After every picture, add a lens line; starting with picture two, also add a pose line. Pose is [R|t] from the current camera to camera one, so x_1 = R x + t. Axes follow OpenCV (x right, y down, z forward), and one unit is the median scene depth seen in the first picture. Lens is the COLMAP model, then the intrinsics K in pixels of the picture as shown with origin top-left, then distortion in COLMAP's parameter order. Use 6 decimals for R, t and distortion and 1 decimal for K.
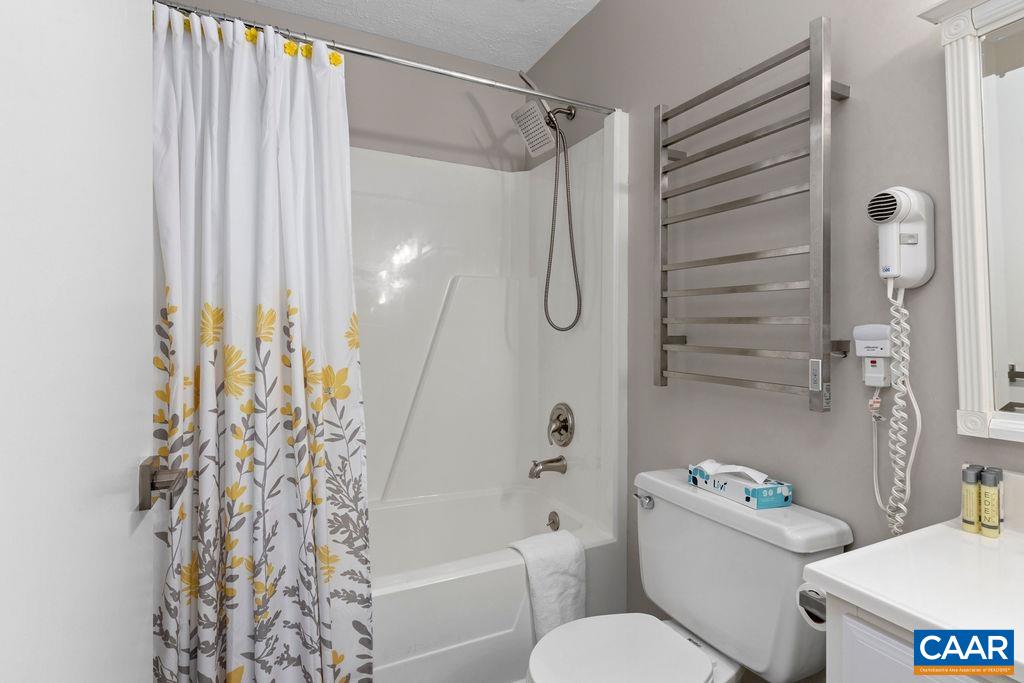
lens RADIAL K [[498.5, 0, 512.0], [0, 498.5, 341.5], [0, 0, 1]] dist [-0.003172, -0.000036]
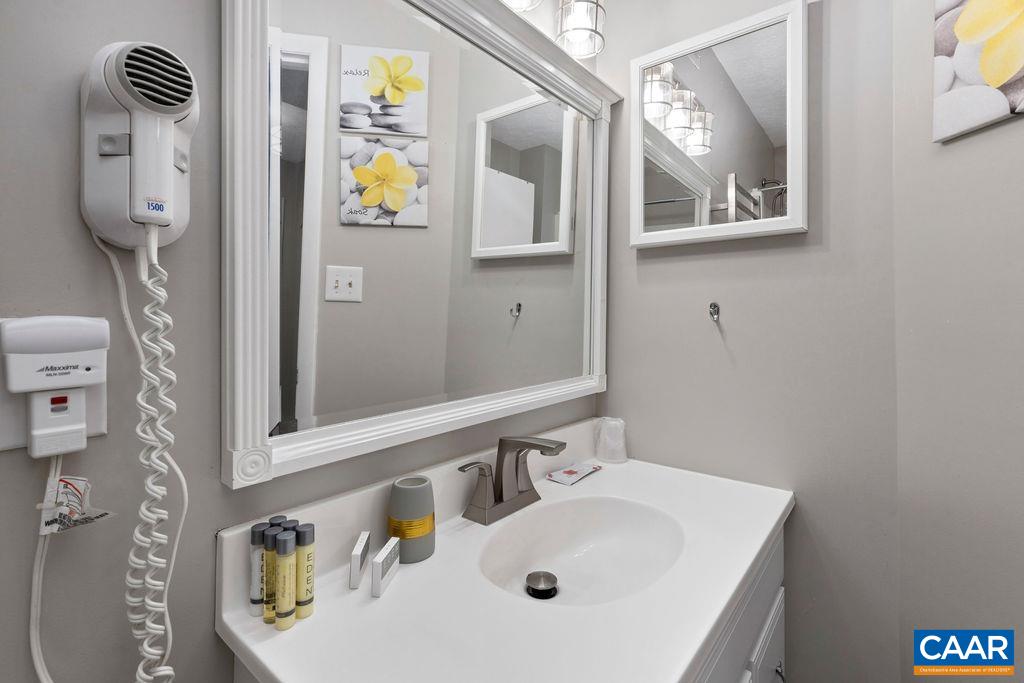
lens RADIAL K [[465.5, 0, 513.0], [0, 465.5, 324.7], [0, 0, 1]] dist [0.000744, -0.000111]
pose [[-0.418273, 0.001173, 0.908321, 0.170804], [0.024315, 0.999655, 0.009906, -0.021713], [-0.907996, 0.026230, -0.418157, 0.807409]]
